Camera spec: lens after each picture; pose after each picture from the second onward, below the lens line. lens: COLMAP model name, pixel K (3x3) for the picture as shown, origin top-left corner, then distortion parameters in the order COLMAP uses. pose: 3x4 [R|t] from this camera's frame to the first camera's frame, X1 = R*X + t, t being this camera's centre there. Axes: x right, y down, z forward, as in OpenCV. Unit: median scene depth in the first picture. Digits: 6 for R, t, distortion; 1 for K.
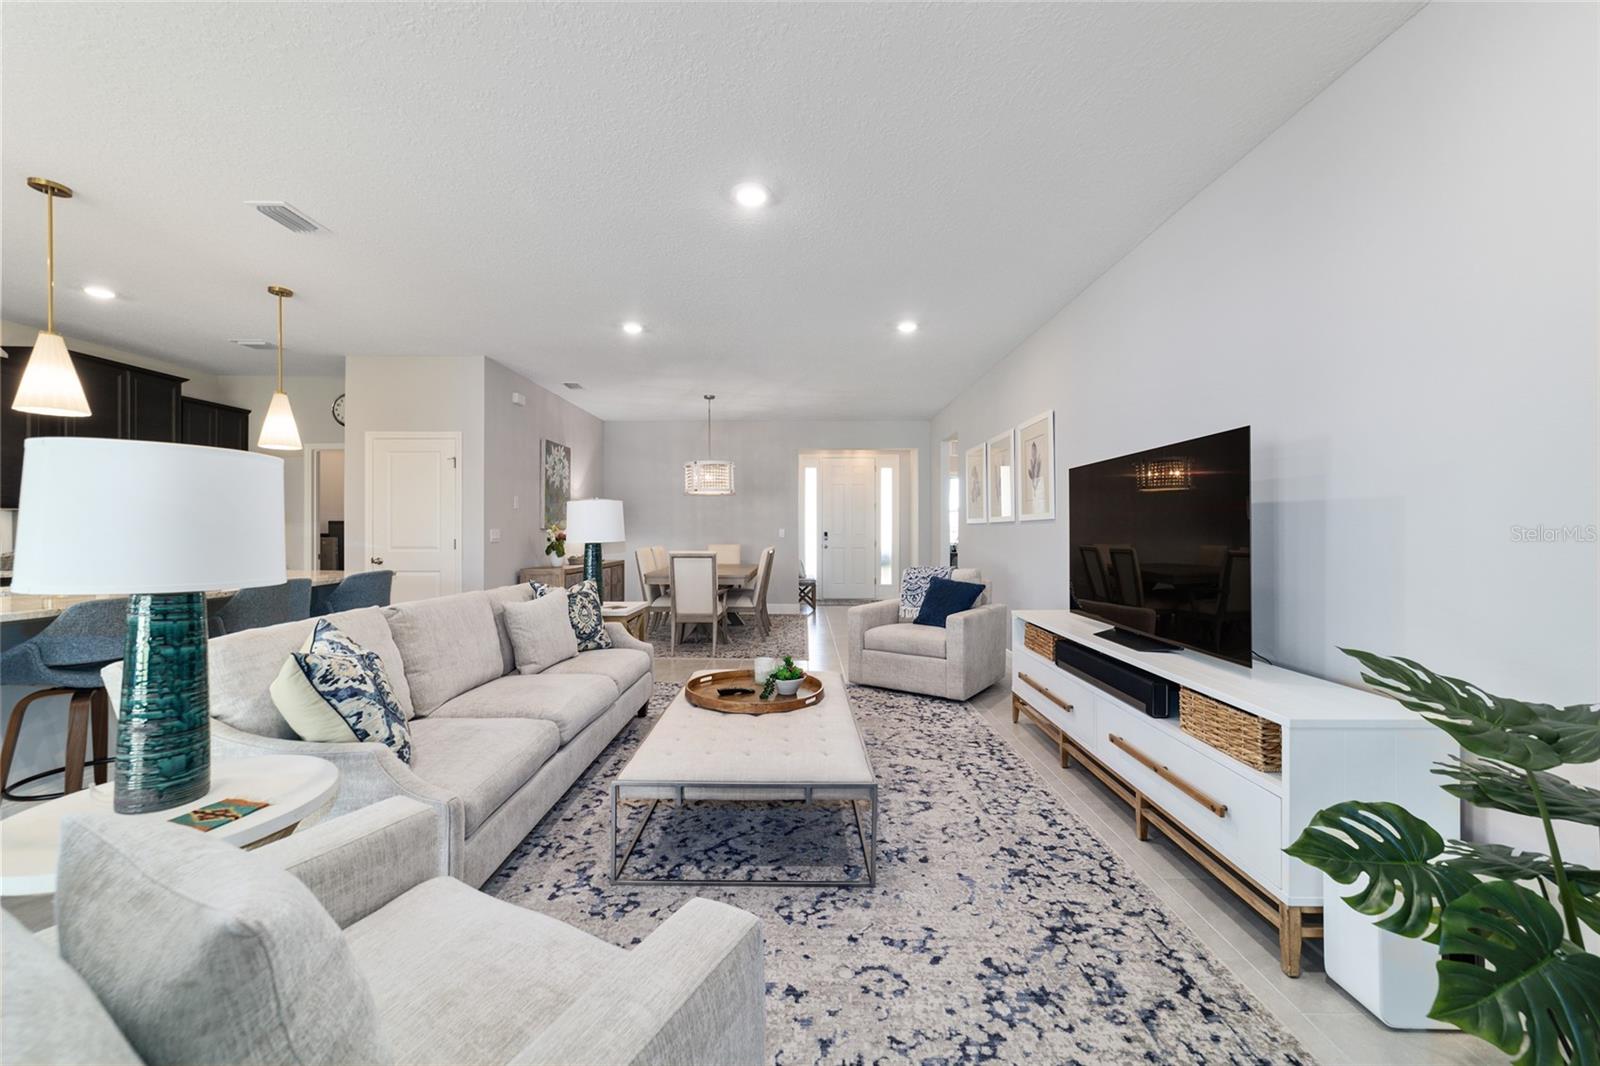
lens RADIAL K [[614.5, 0, 794.8], [0, 614.5, 530.1], [0, 0, 1]] dist [-0.023153, 0.010642]
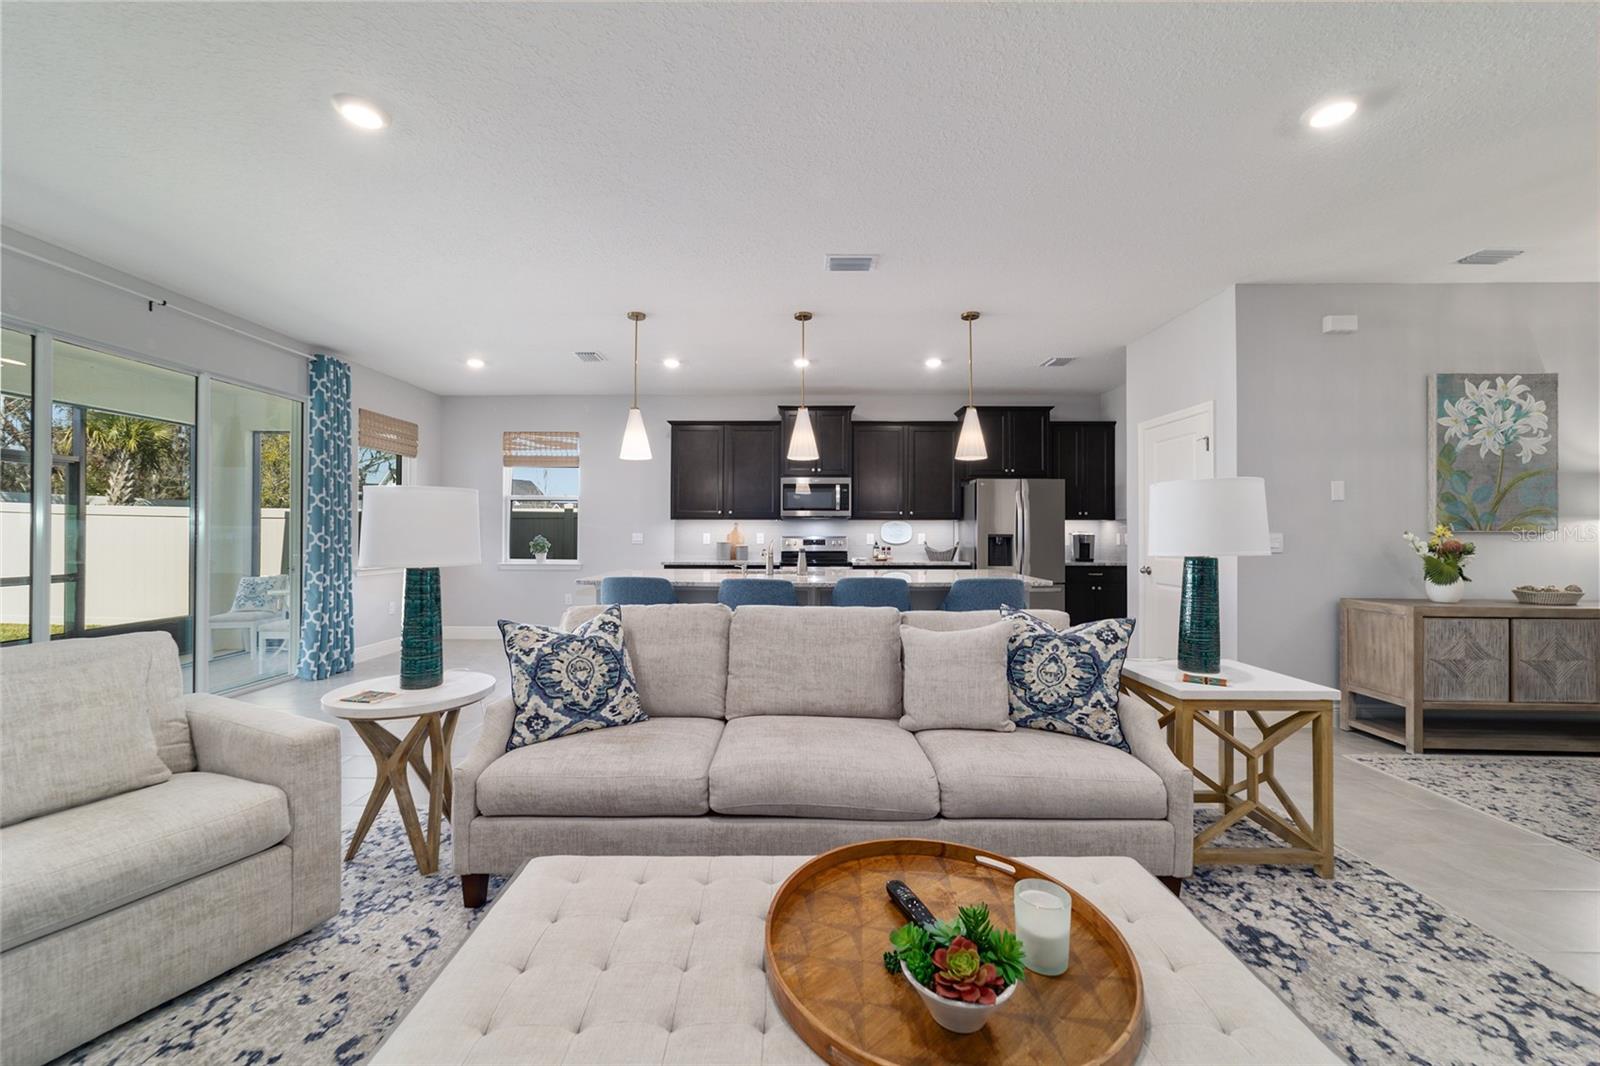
lens RADIAL K [[614.5, 0, 794.8], [0, 614.5, 530.1], [0, 0, 1]] dist [-0.023153, 0.010642]
pose [[0.007299, -0.008326, -0.999939, 0.193812], [-0.002304, 0.999963, -0.008343, 0.001699], [0.999971, 0.002365, 0.007279, 0.541128]]
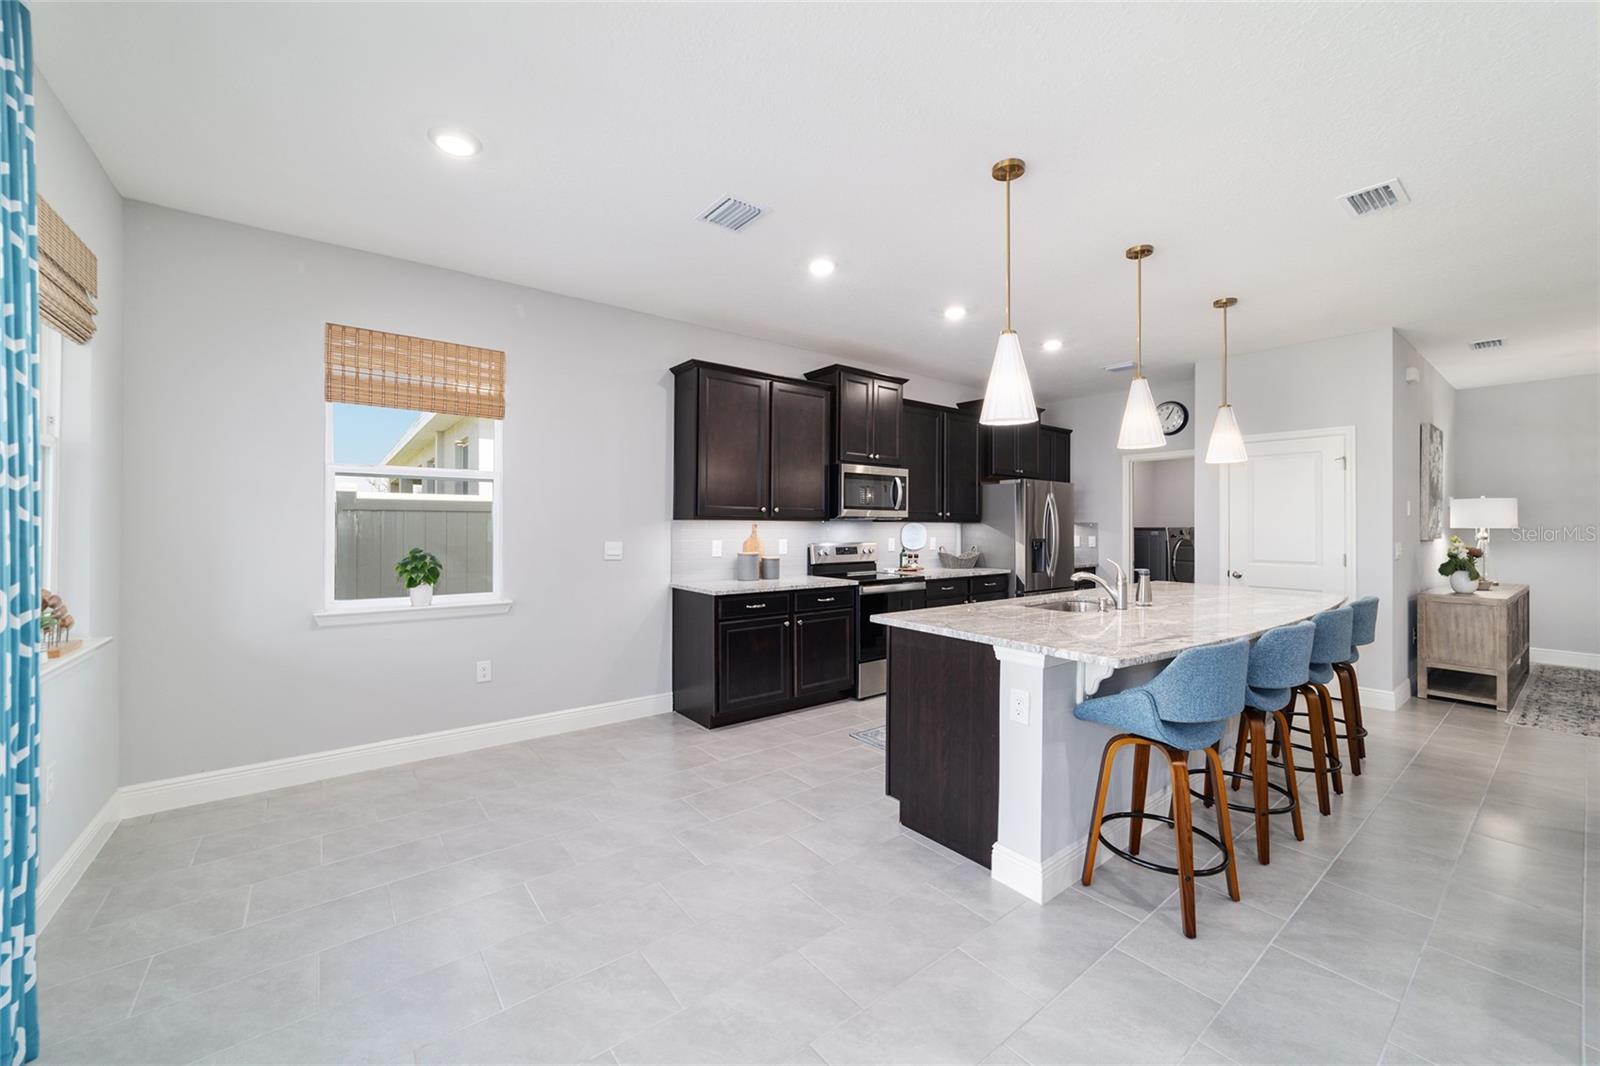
lens RADIAL K [[614.5, 0, 794.8], [0, 614.5, 530.1], [0, 0, 1]] dist [-0.023153, 0.010642]
pose [[0.613406, 0.005874, -0.789746, -0.393476], [-0.003480, 0.999983, 0.004734, -0.022178], [0.789760, -0.000156, 0.613416, -0.118430]]
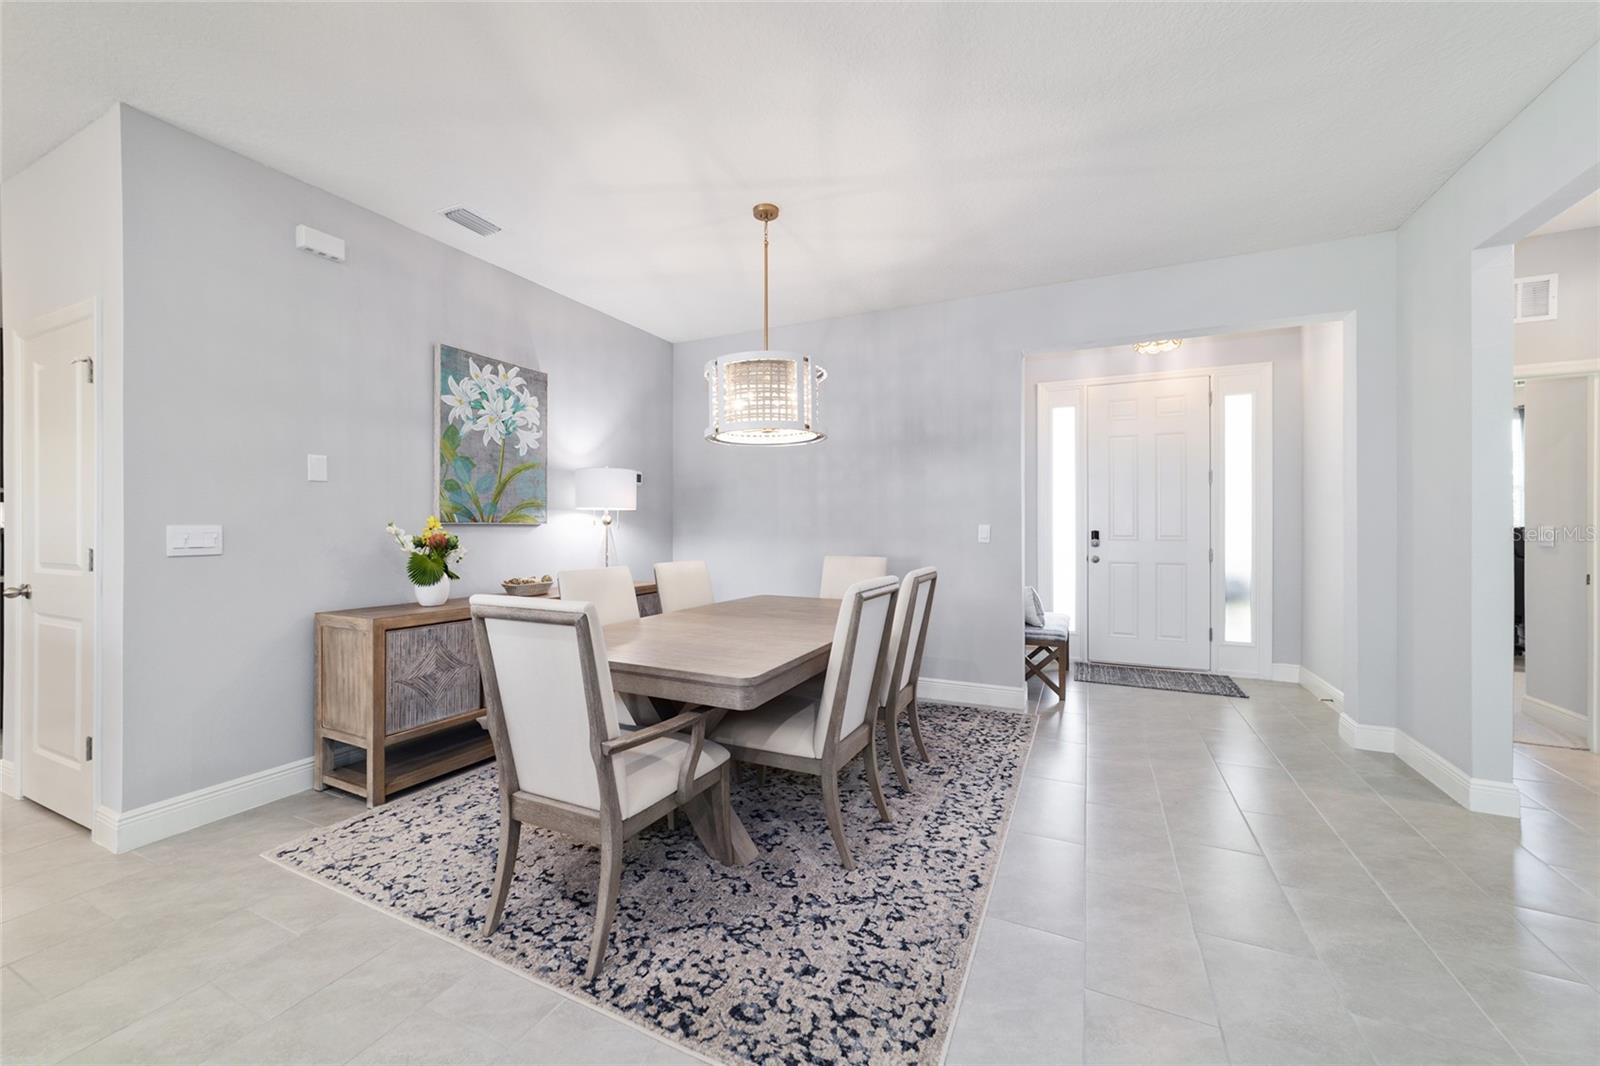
lens RADIAL K [[614.5, 0, 794.8], [0, 614.5, 530.1], [0, 0, 1]] dist [-0.023153, 0.010642]
pose [[0.905825, -0.000605, -0.423652, 0.081192], [0.001803, 0.999995, 0.002427, 0.001909], [0.423648, -0.002962, 0.905822, 0.899691]]
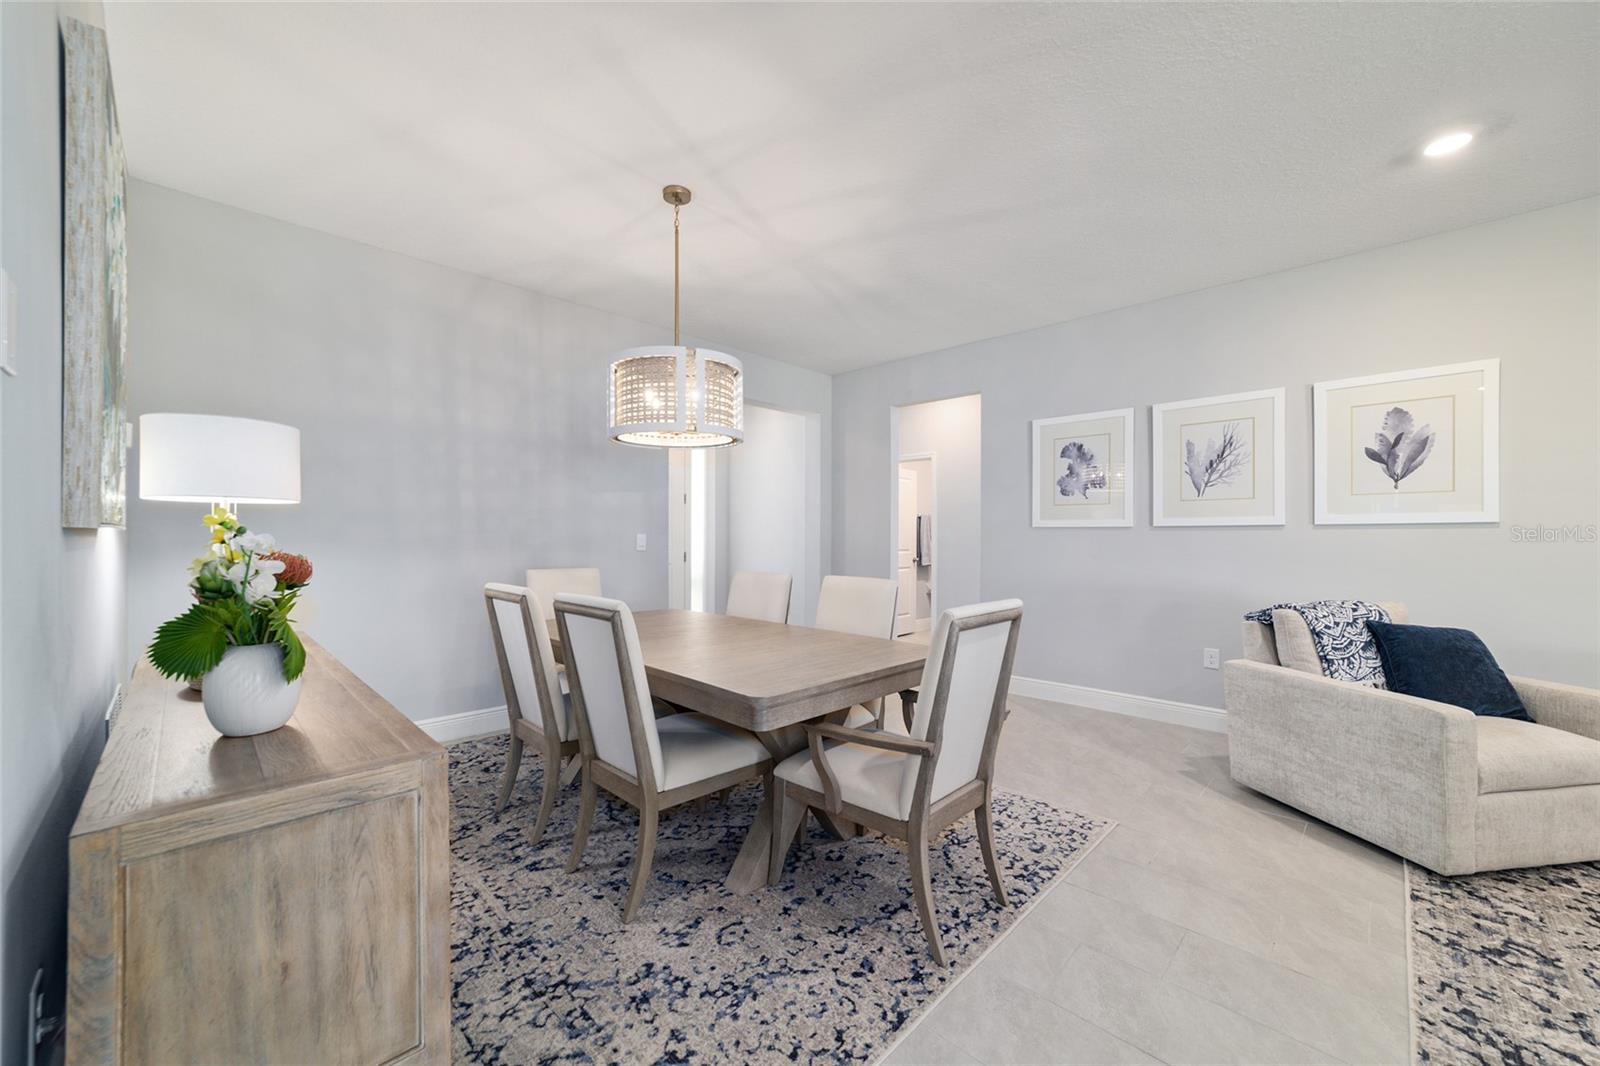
lens RADIAL K [[614.5, 0, 794.8], [0, 614.5, 530.1], [0, 0, 1]] dist [-0.023153, 0.010642]
pose [[0.692685, 0.006407, 0.721212, -0.526875], [-0.001884, 0.999973, -0.007074, -0.002636], [-0.721238, 0.003541, 0.692678, 0.965504]]
